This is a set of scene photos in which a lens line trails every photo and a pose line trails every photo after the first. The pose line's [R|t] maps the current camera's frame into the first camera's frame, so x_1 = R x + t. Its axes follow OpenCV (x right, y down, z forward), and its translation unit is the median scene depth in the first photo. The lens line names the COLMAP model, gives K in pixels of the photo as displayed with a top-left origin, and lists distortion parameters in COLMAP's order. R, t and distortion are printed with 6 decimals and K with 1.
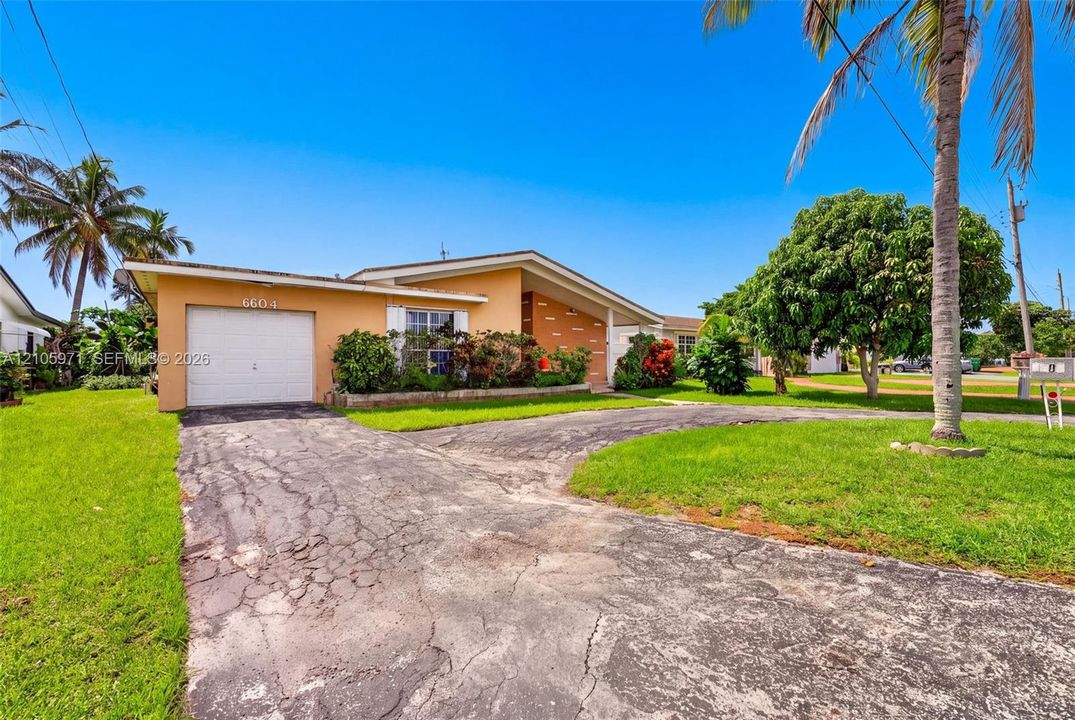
lens RADIAL K [[441.6, 0, 537.5], [0, 441.6, 360.0], [0, 0, 1]] dist [-0.001270, 0.000177]
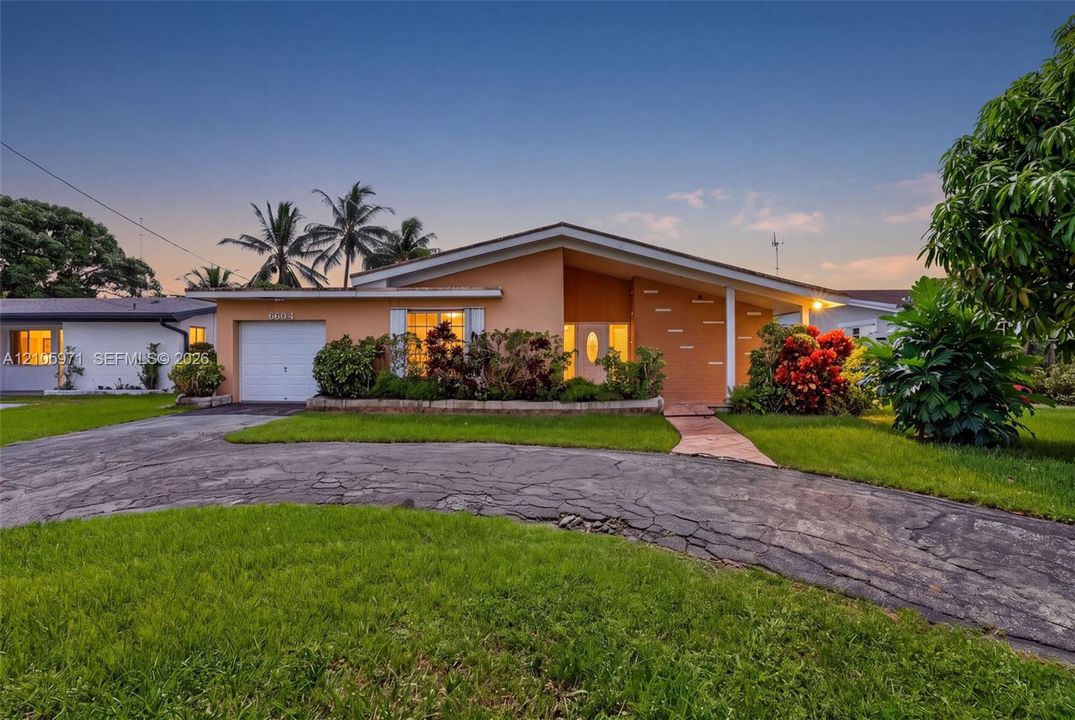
lens RADIAL K [[441.6, 0, 537.5], [0, 441.6, 360.0], [0, 0, 1]] dist [-0.001270, 0.000177]
pose [[0.772935, -0.005316, -0.634464, 0.469841], [-0.002246, 0.999936, -0.011114, -0.001305], [0.634482, 0.010015, 0.772873, 0.404773]]
